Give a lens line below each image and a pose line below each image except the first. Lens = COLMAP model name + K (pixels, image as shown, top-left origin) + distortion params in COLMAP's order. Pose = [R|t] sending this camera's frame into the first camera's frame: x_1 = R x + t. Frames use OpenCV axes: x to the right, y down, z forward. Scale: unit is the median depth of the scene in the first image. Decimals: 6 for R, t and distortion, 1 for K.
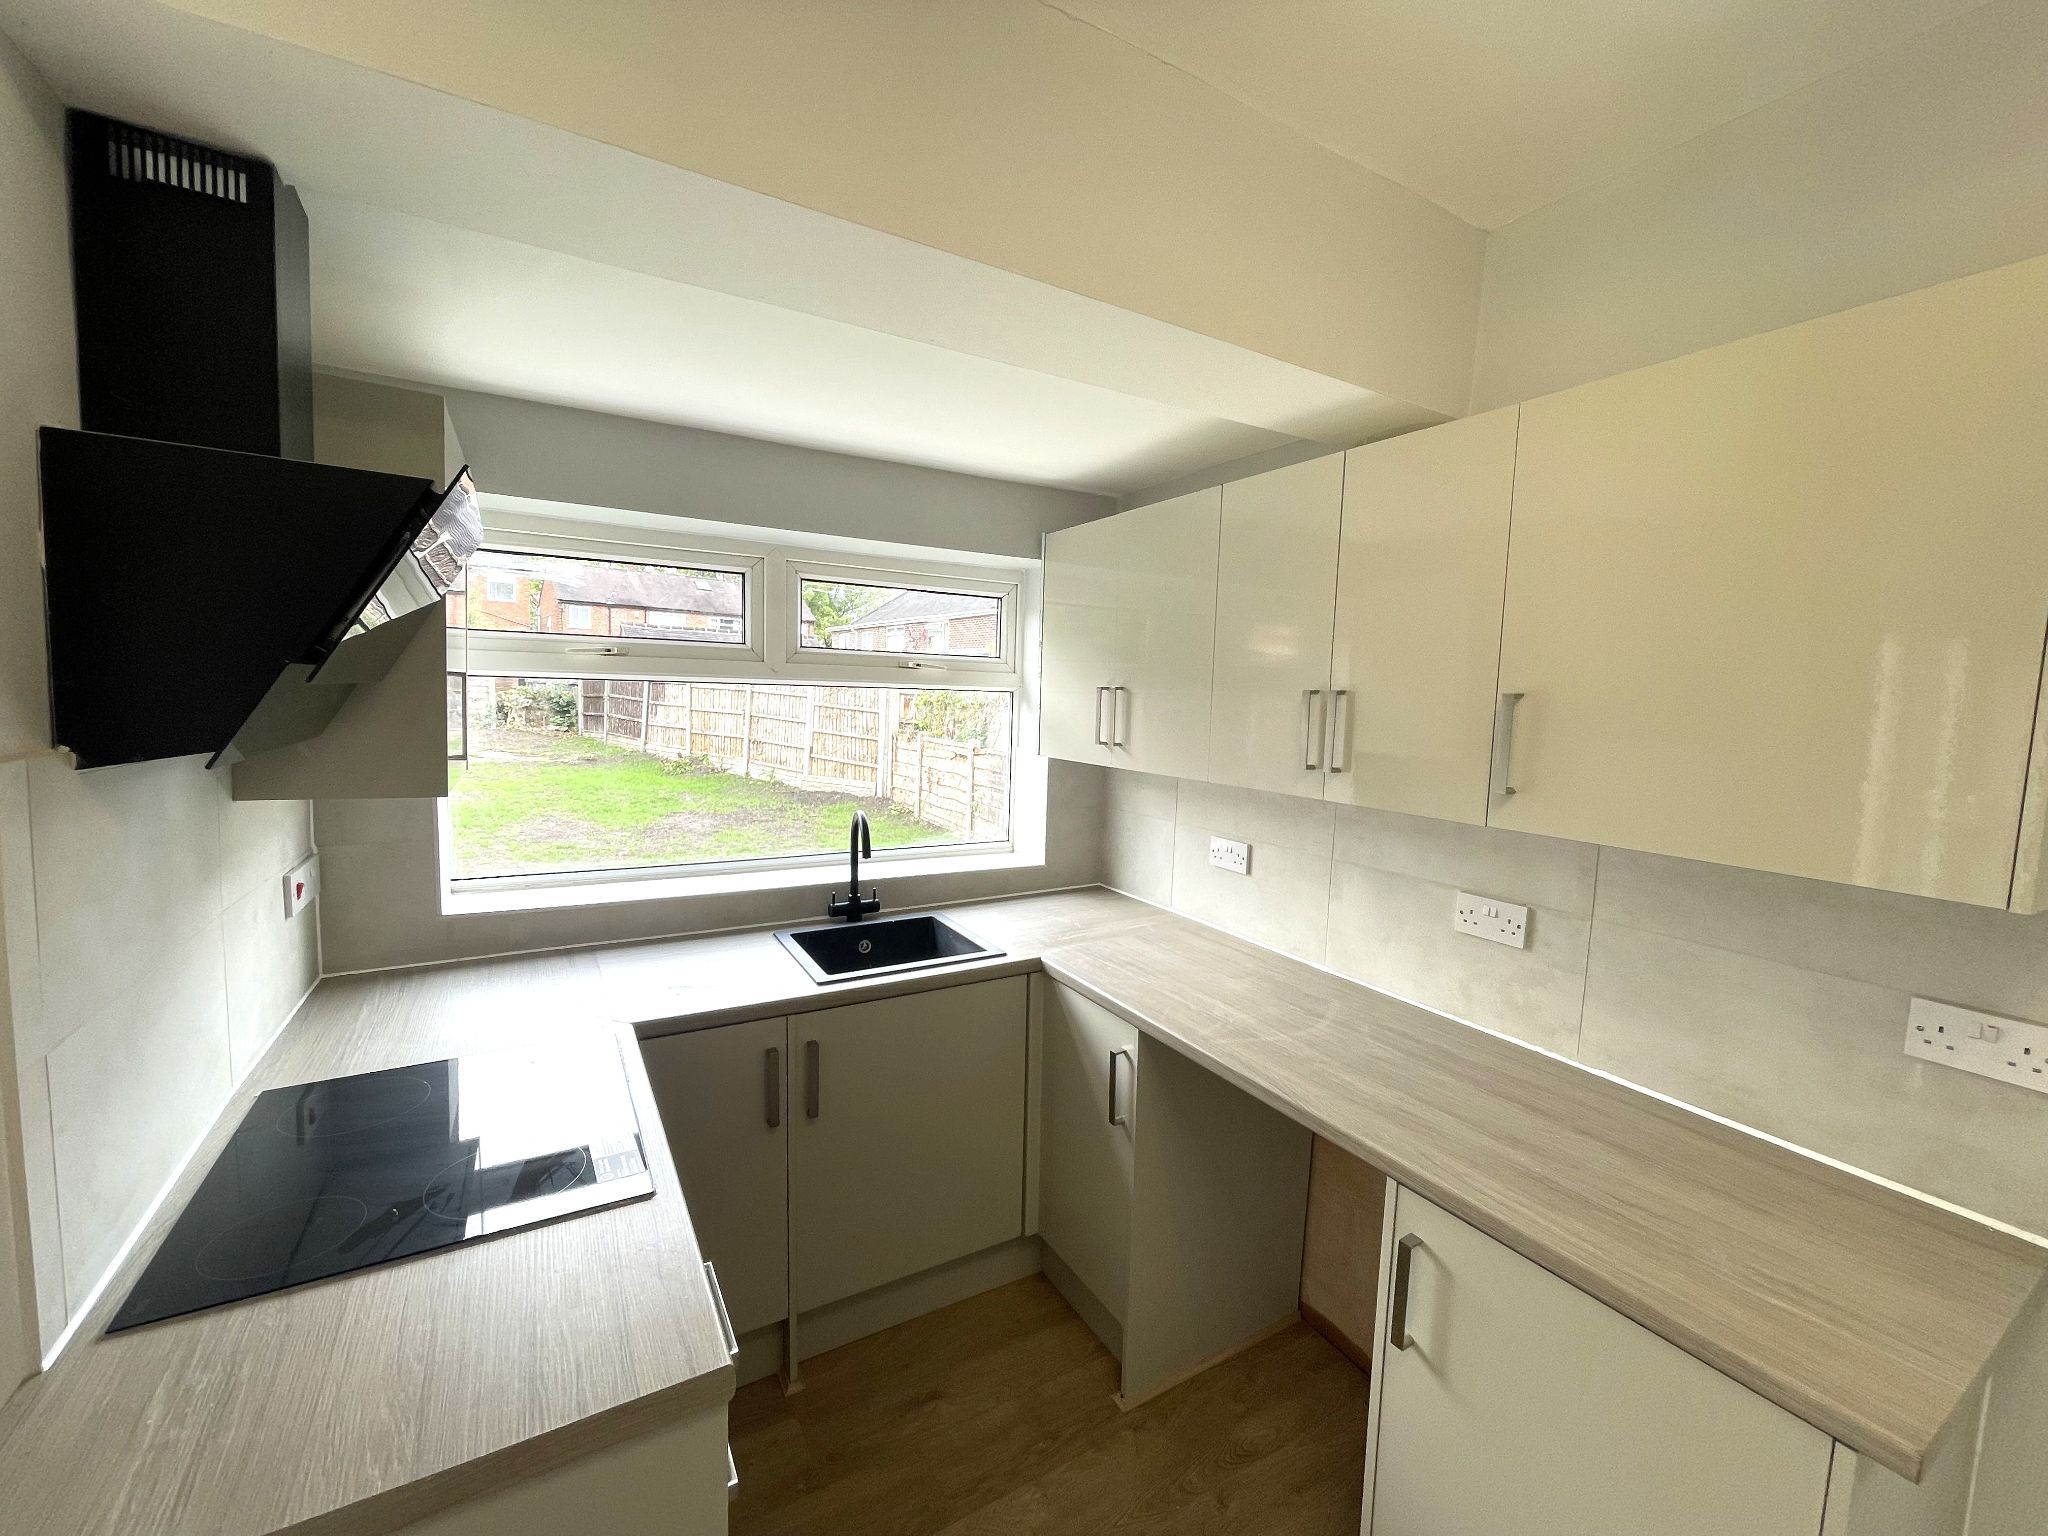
lens RADIAL K [[829.2, 0, 1022.7], [0, 829.2, 764.9], [0, 0, 1]] dist [-0.002717, 0.000195]
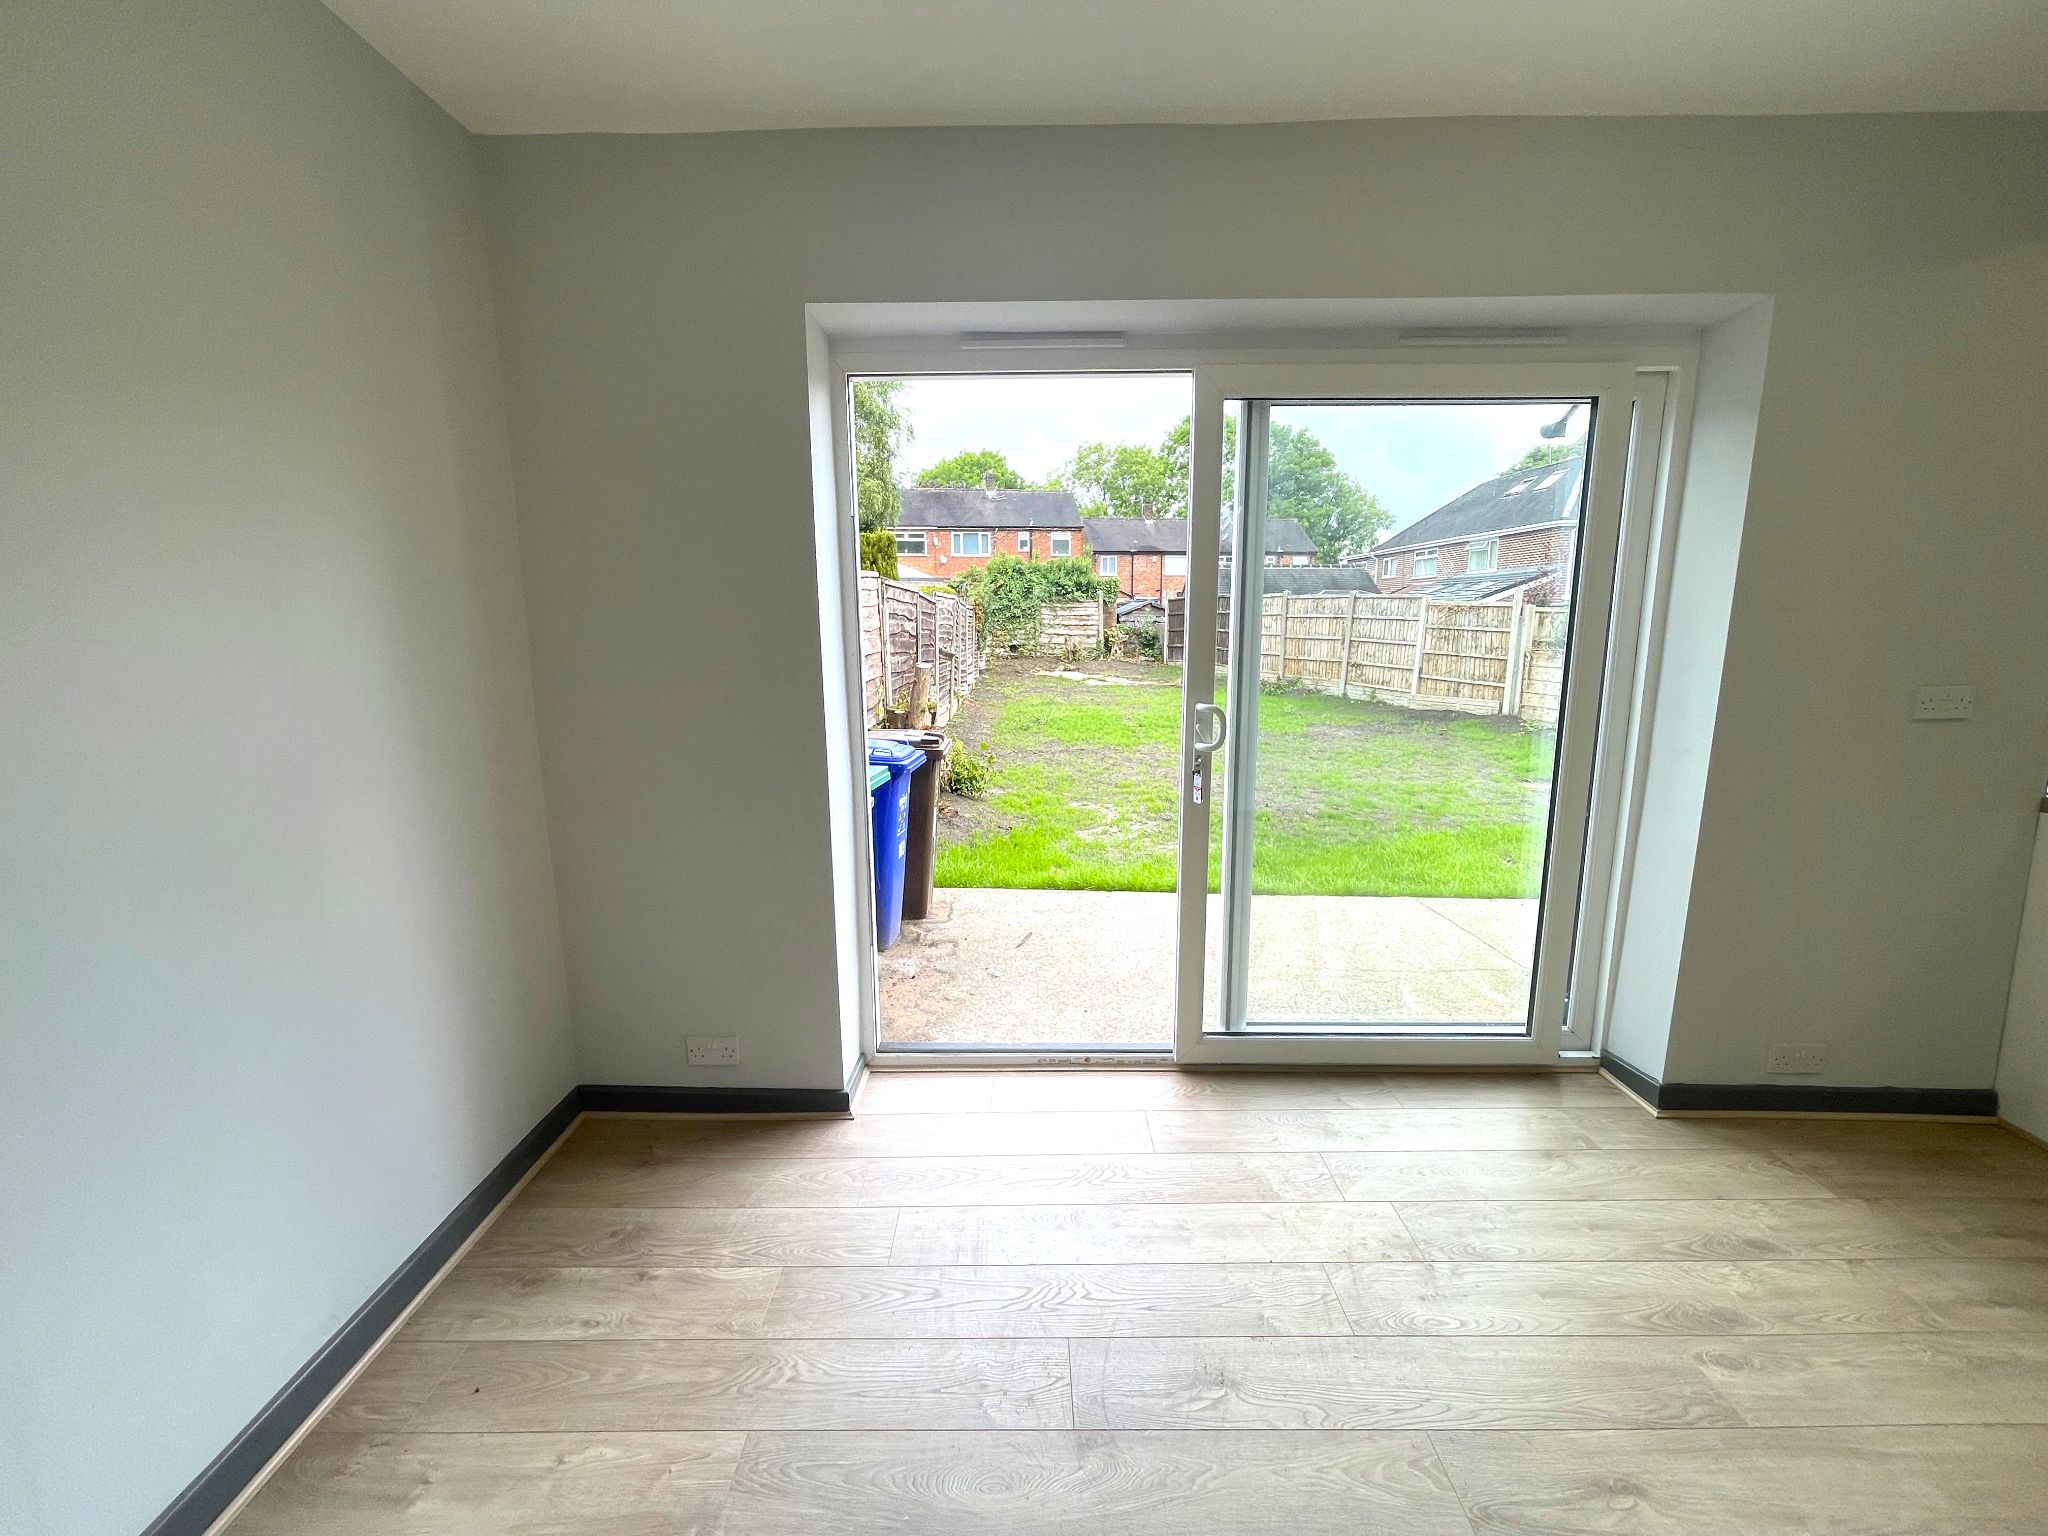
lens RADIAL K [[829.2, 0, 1026.2], [0, 829.2, 760.9], [0, 0, 1]] dist [-0.002717, 0.000195]
pose [[0.861261, 0.043861, -0.506266, -0.142383], [-0.007822, 0.997294, 0.073095, 0.022328], [0.508102, -0.058994, 0.859274, -0.163631]]
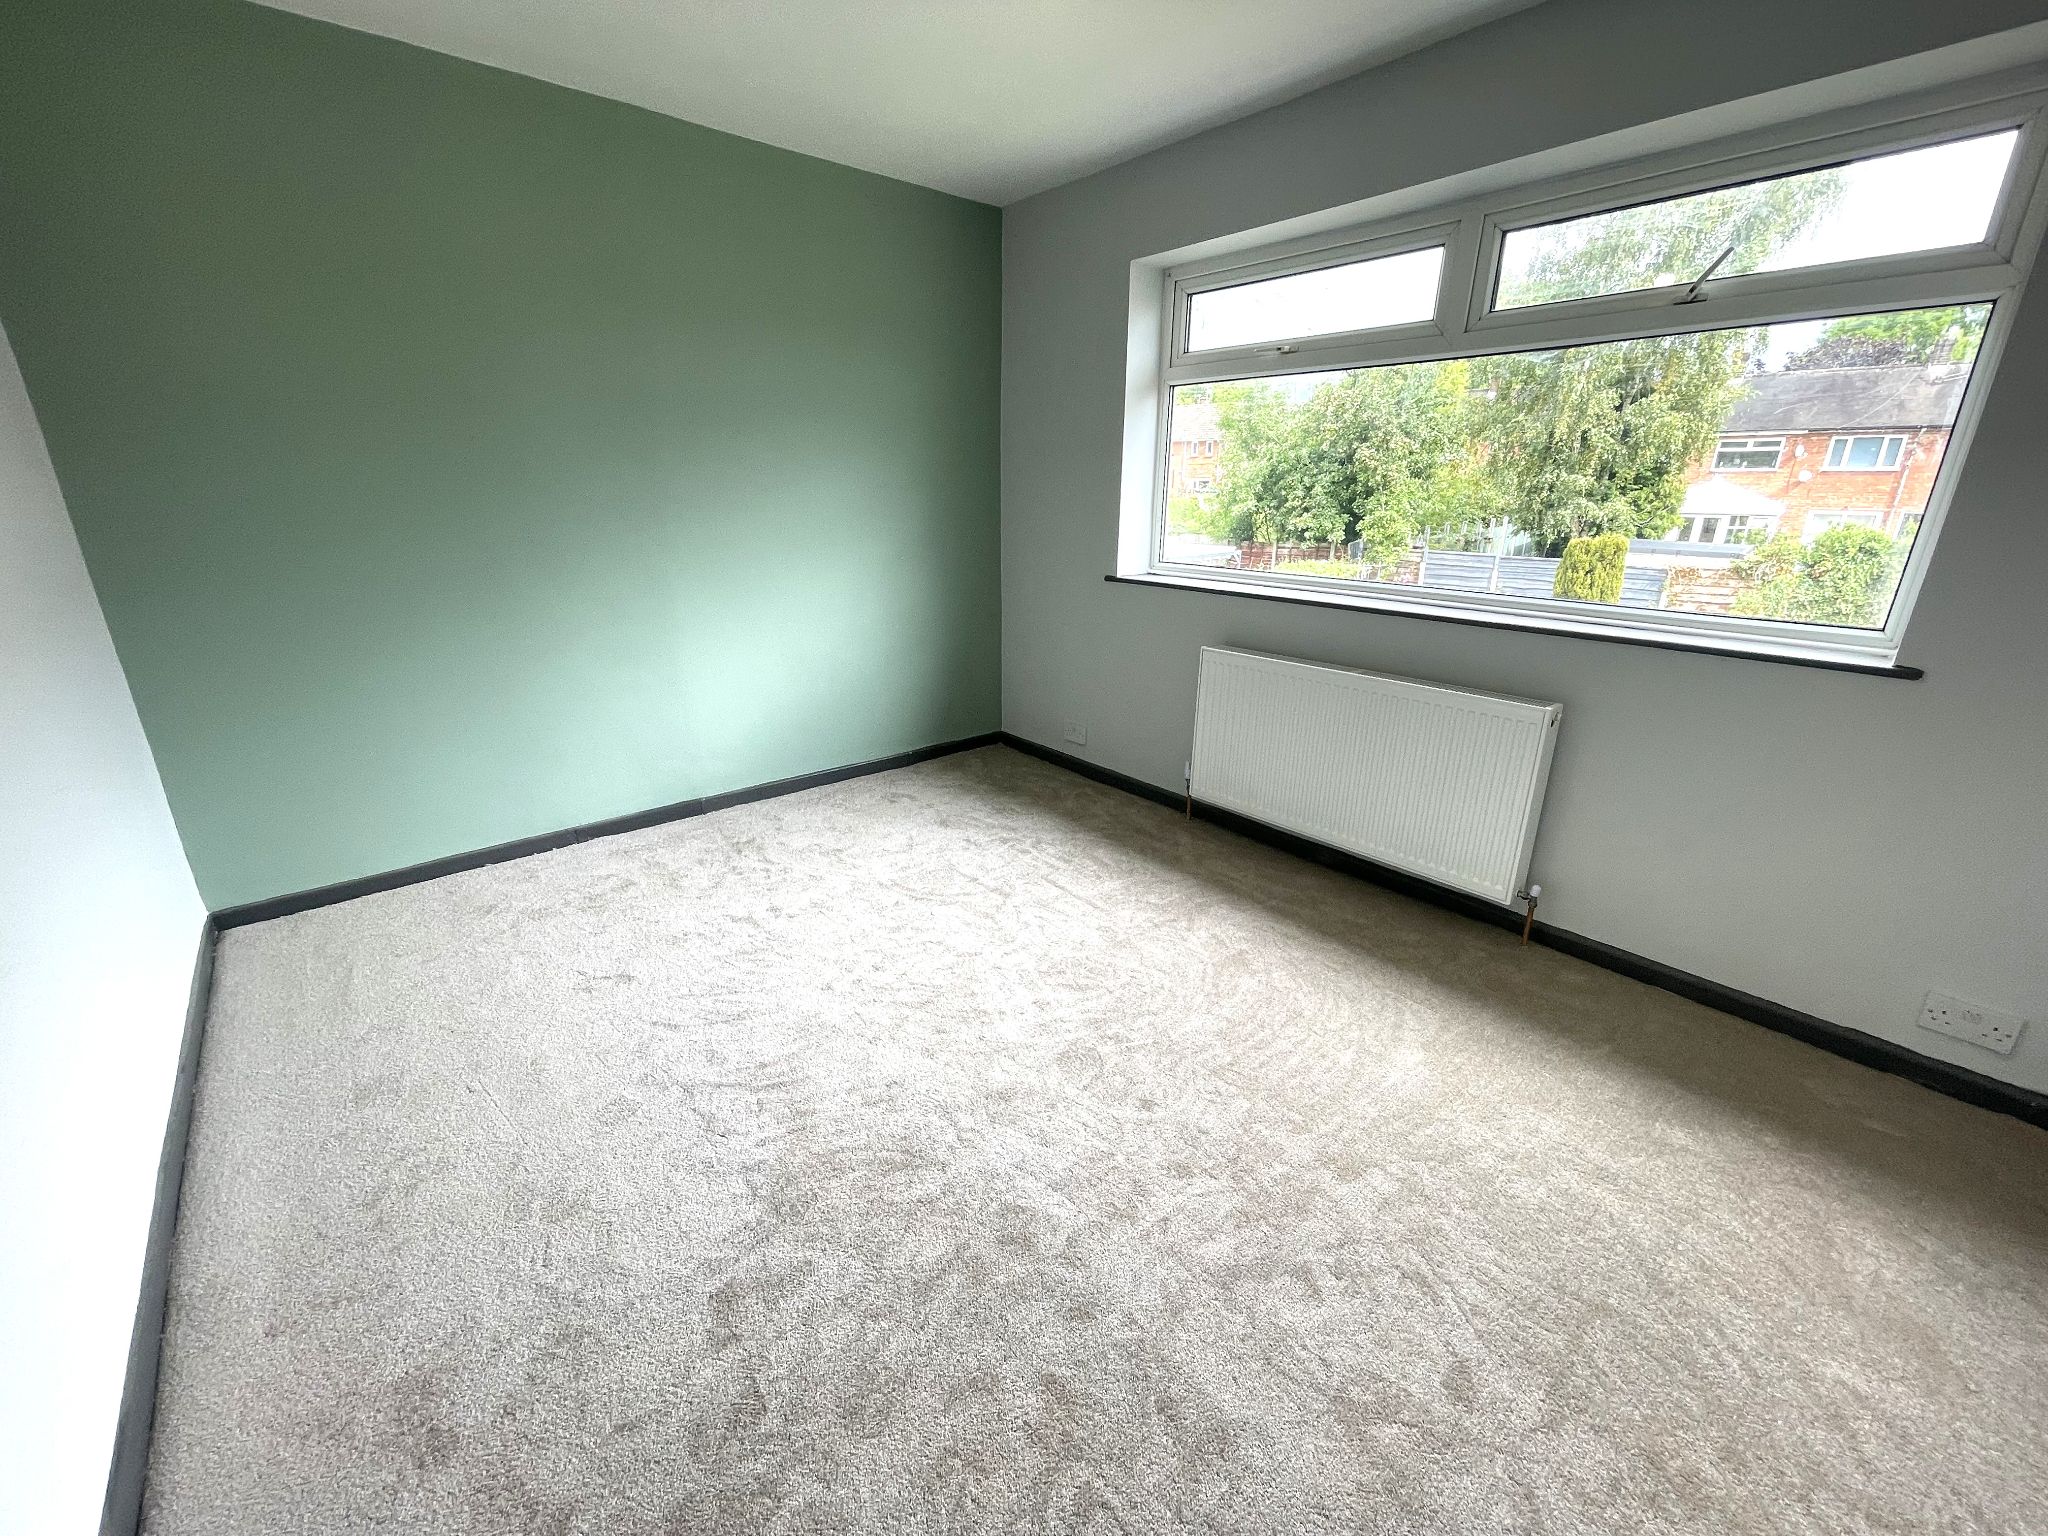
lens RADIAL K [[829.2, 0, 1024.8], [0, 829.2, 760.3], [0, 0, 1]] dist [-0.002717, 0.000195]
pose [[0.172069, 0.278338, -0.944945, -0.011180], [-0.089744, 0.959692, 0.266340, -0.151604], [0.980988, 0.038974, 0.190112, -0.135127]]
